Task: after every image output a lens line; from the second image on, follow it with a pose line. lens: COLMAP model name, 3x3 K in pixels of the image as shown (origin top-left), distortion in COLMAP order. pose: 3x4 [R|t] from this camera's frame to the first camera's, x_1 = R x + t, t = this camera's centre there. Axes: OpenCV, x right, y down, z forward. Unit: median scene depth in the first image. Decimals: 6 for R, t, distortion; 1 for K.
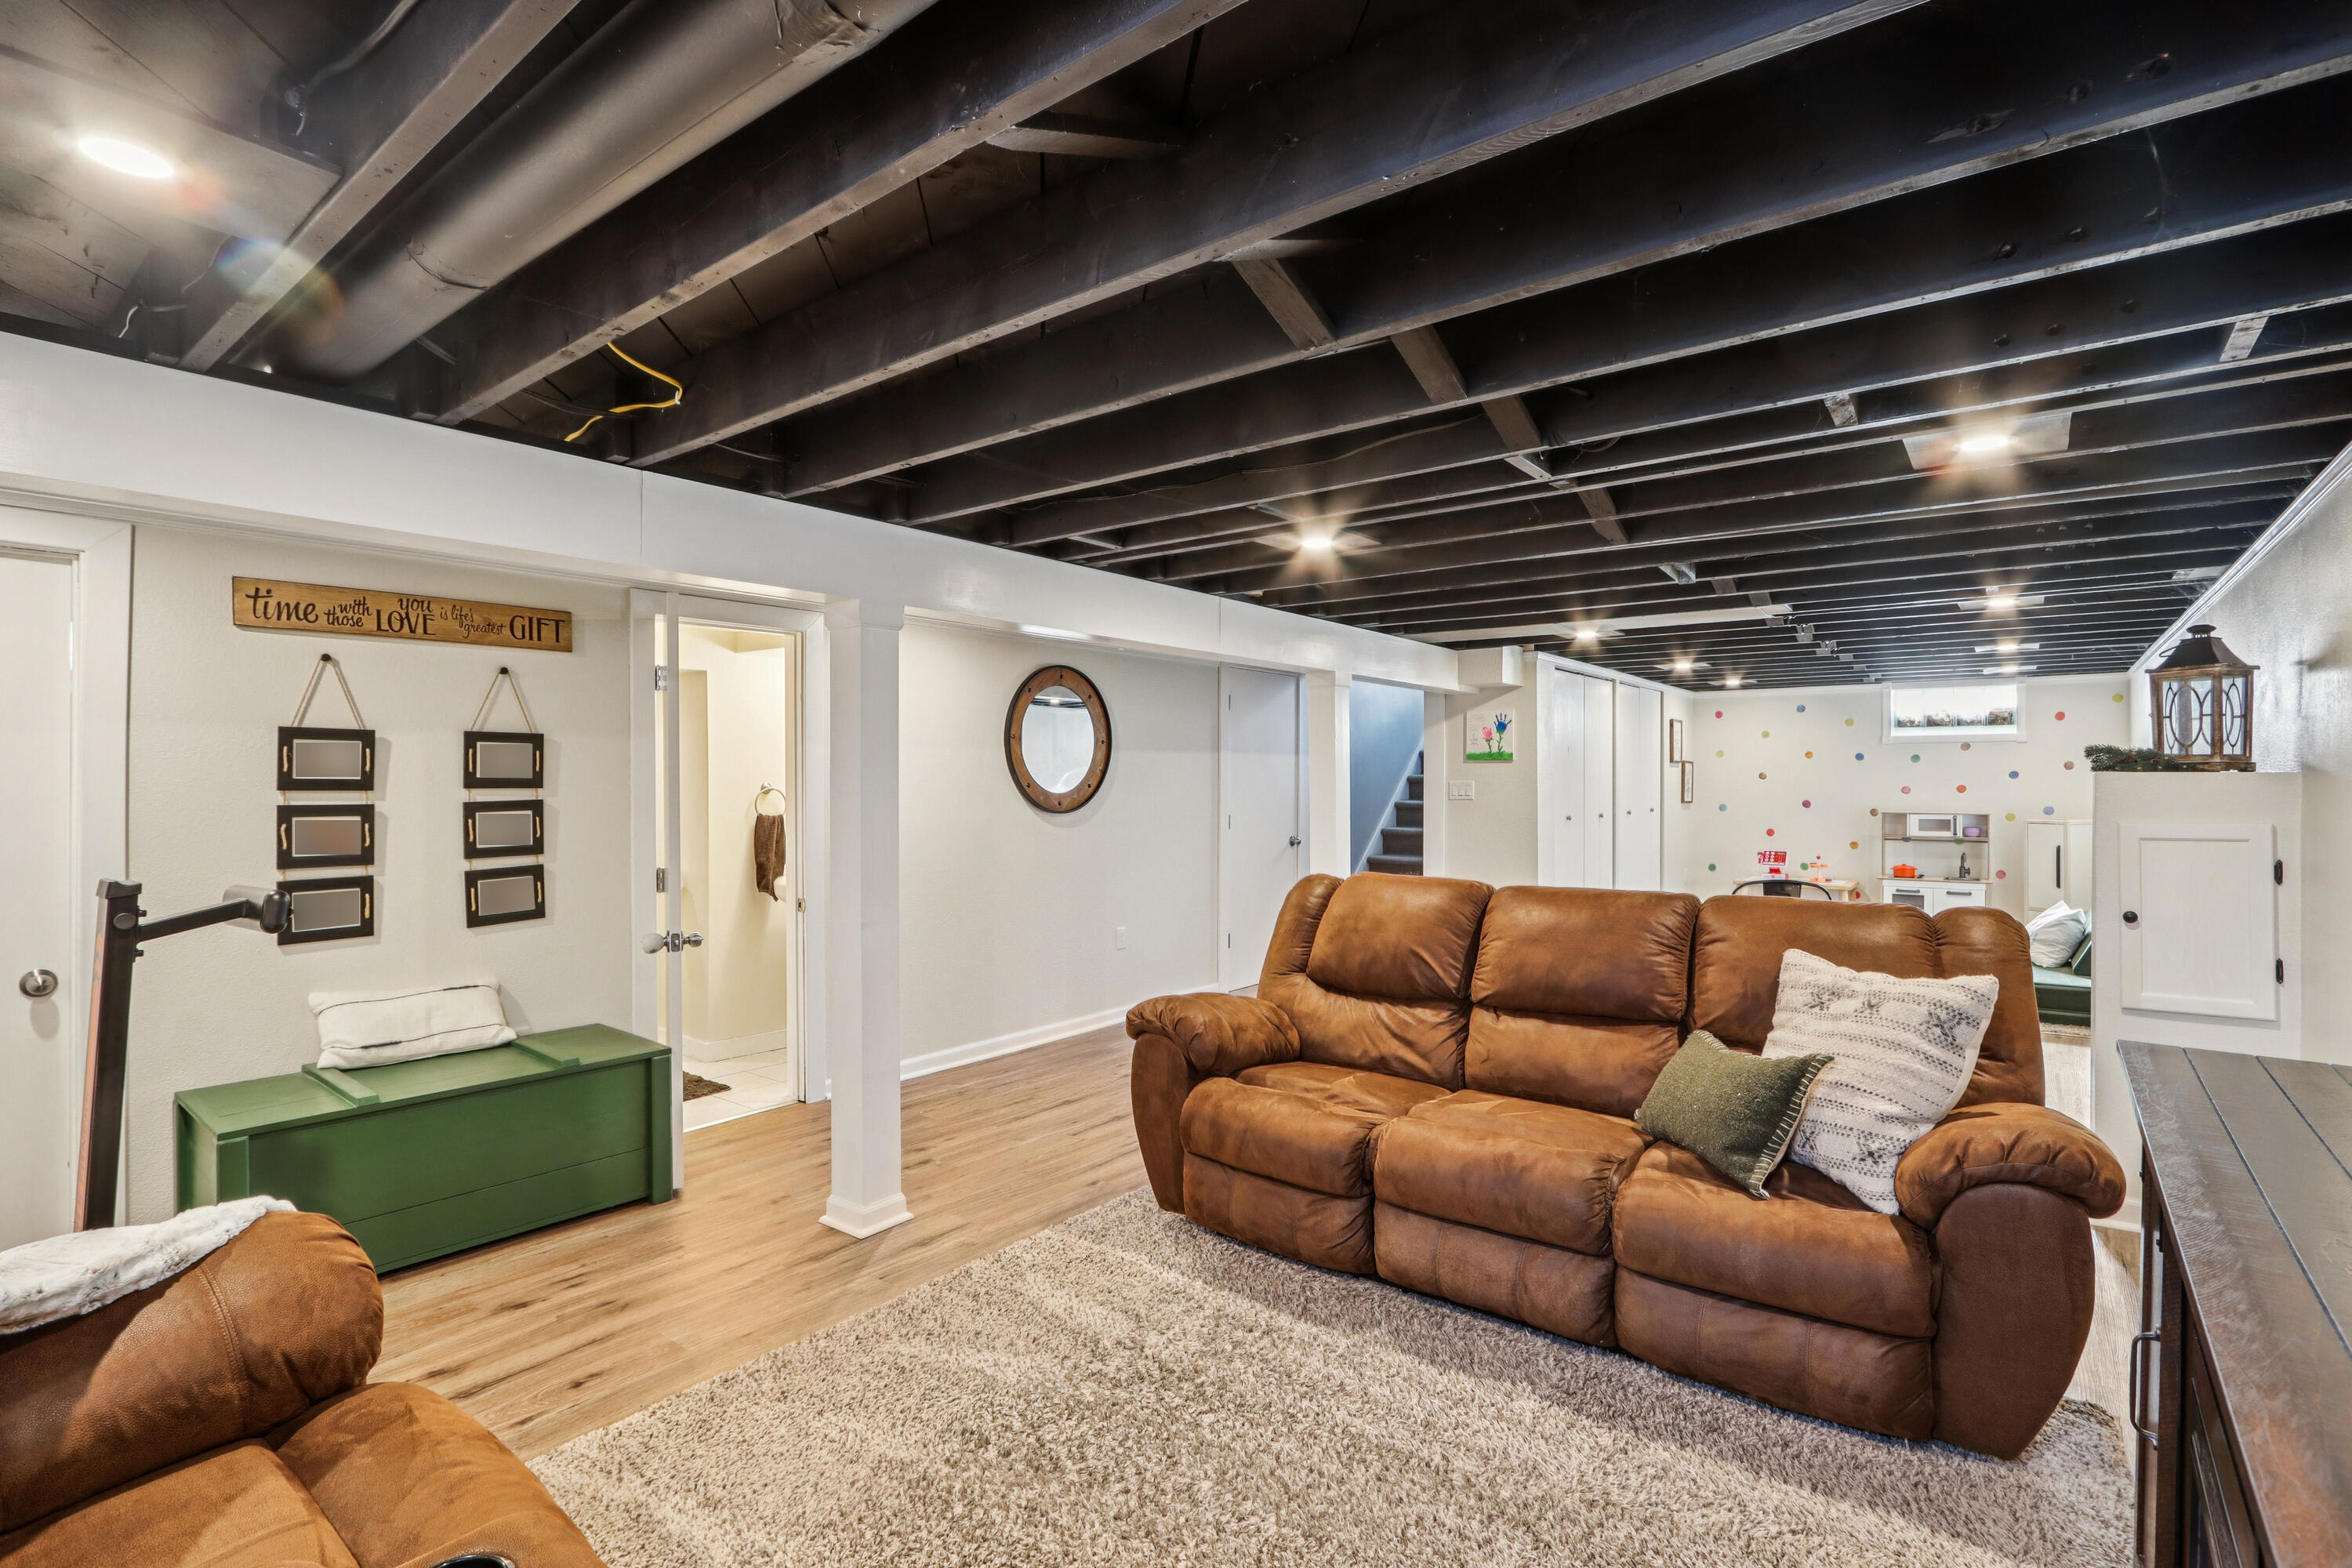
lens RADIAL K [[1098.5, 0, 1175.4], [0, 1098.5, 782.9], [0, 0, 1]] dist [-0.017236, 0.000662]
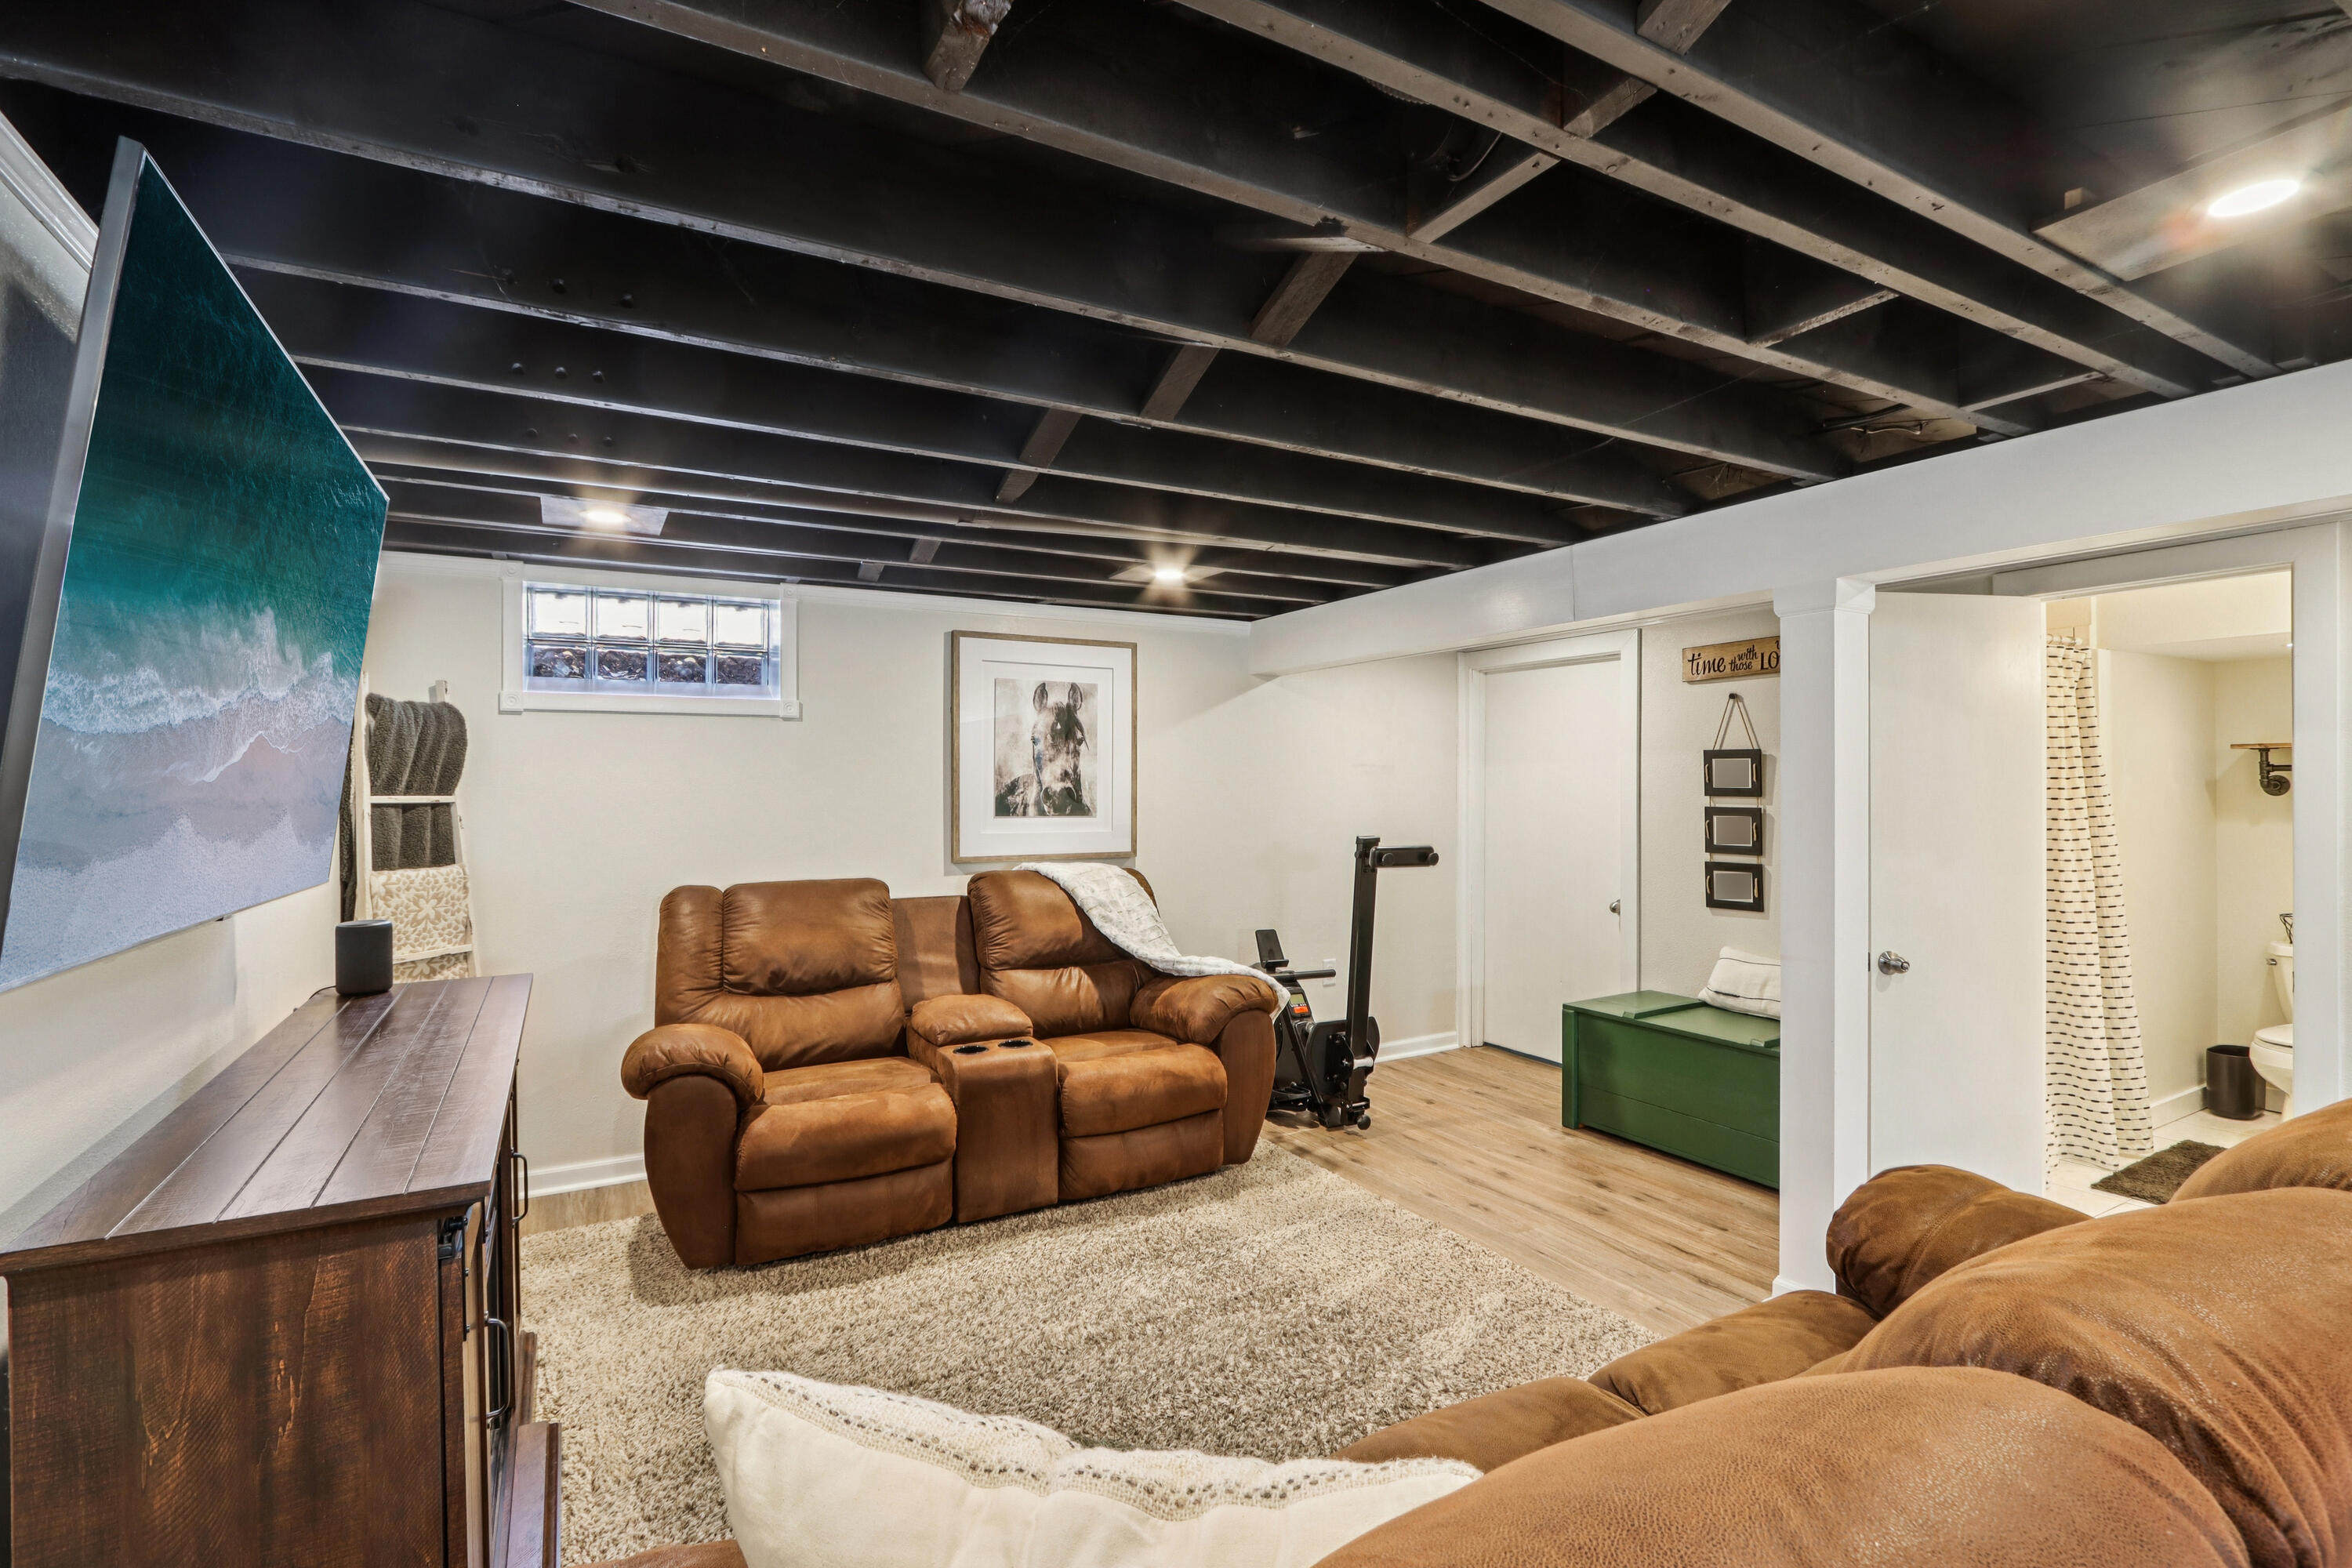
lens RADIAL K [[1098.5, 0, 1178.5], [0, 1098.5, 784.9], [0, 0, 1]] dist [-0.017236, 0.000662]
pose [[-0.385107, 0.001946, -0.922870, 0.728369], [-0.000466, 0.999997, 0.002303, -0.010245], [0.922872, 0.001317, -0.385105, 0.913035]]
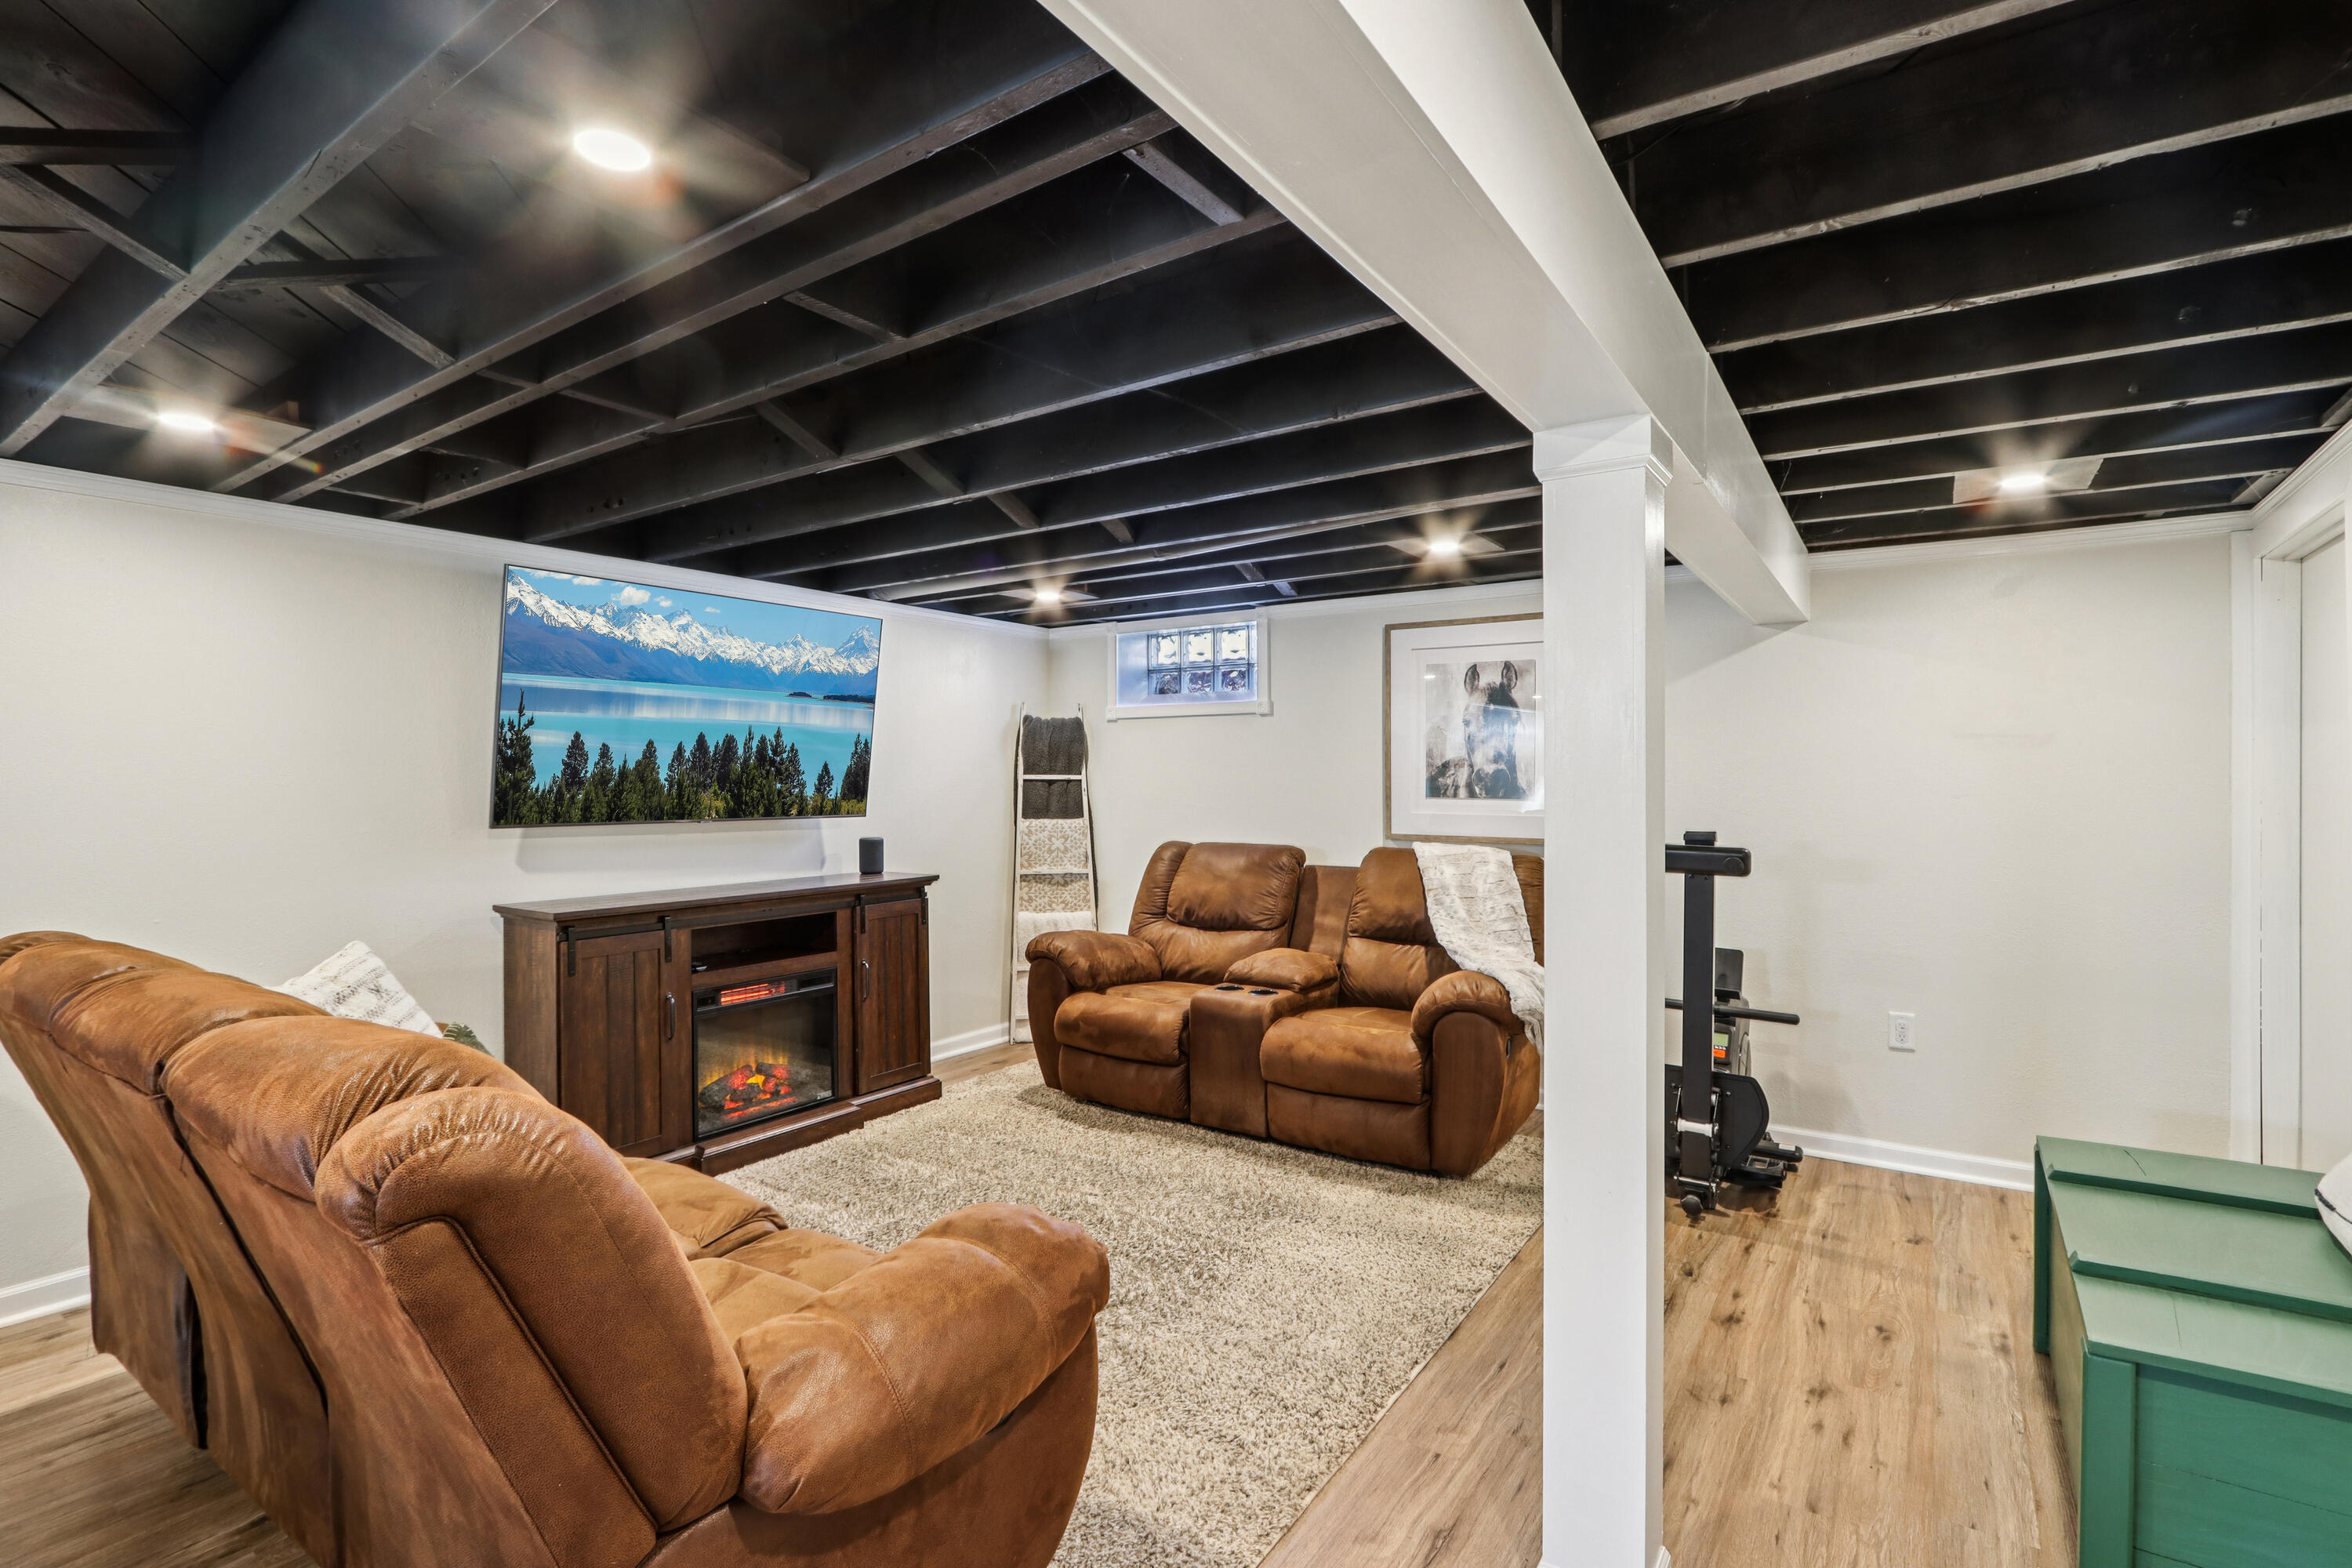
lens RADIAL K [[1098.5, 0, 1173.2], [0, 1098.5, 775.4], [0, 0, 1]] dist [-0.017236, 0.000662]
pose [[-0.998381, 0.004374, -0.056705, -0.051150], [0.004123, 0.999981, 0.004543, -0.003764], [0.056724, 0.004302, -0.998381, 1.594972]]
